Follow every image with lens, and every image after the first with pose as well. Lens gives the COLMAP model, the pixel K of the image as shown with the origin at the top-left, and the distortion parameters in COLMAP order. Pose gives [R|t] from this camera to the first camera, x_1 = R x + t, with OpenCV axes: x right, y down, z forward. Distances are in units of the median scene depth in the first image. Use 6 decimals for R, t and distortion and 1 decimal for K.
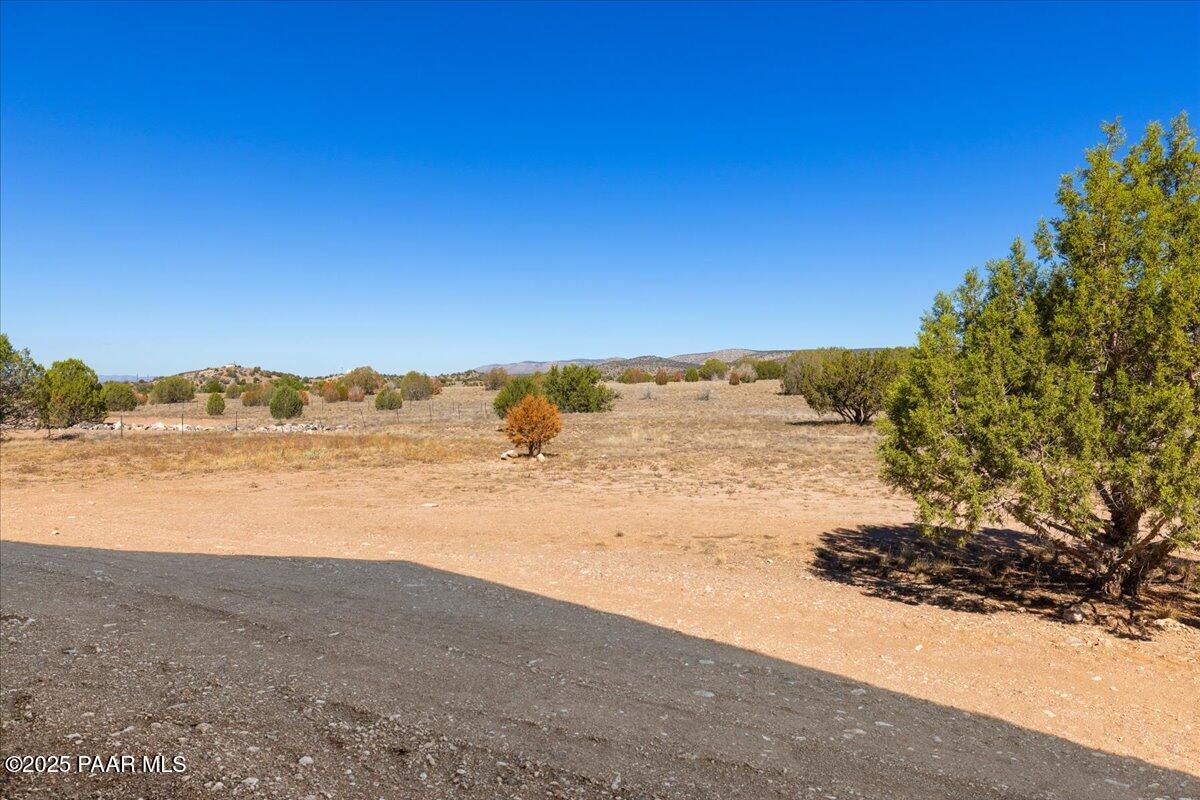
lens RADIAL K [[770.5, 0, 596.9], [0, 770.5, 394.3], [0, 0, 1]] dist [0.008594, -0.000422]
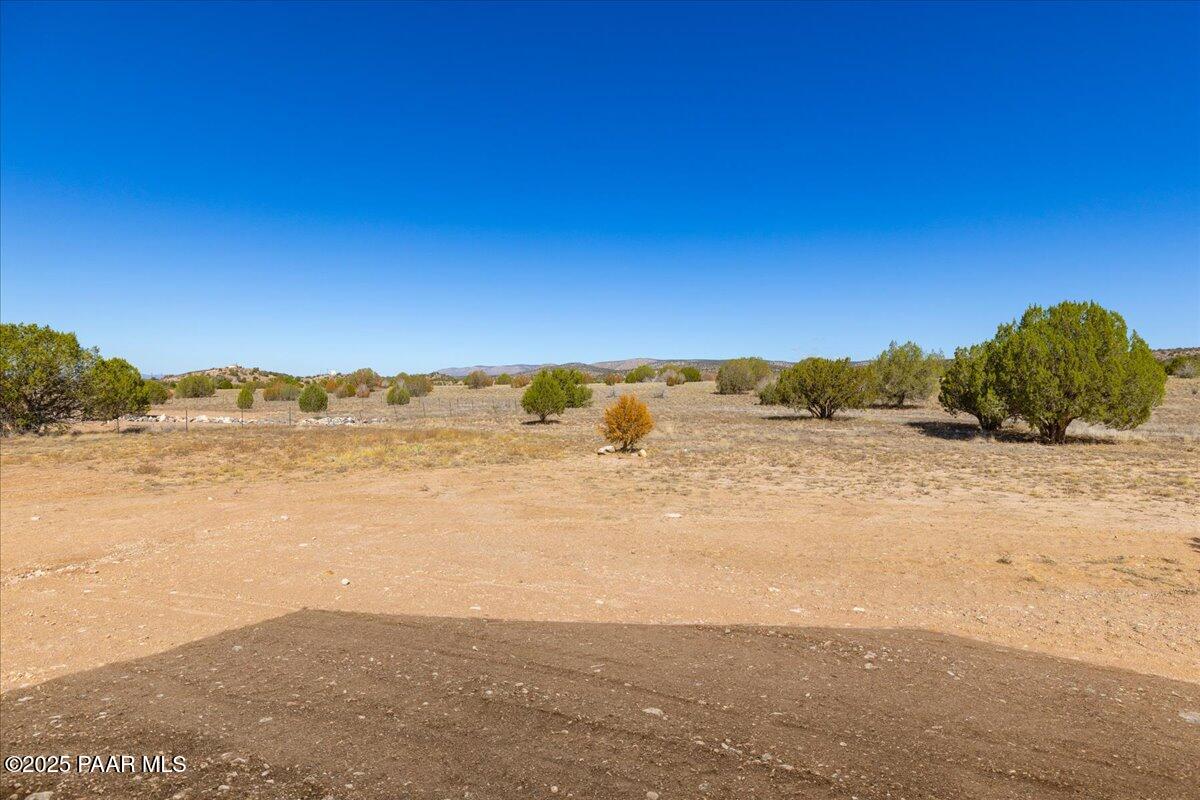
lens RADIAL K [[598.6, 0, 600.6], [0, 598.6, 399.8], [0, 0, 1]] dist [-0.002547, 0.000177]
pose [[0.993400, 0.005487, 0.114567, -0.084123], [-0.006893, 0.999906, 0.011883, -0.000585], [-0.114491, -0.012594, 0.993345, 0.064779]]
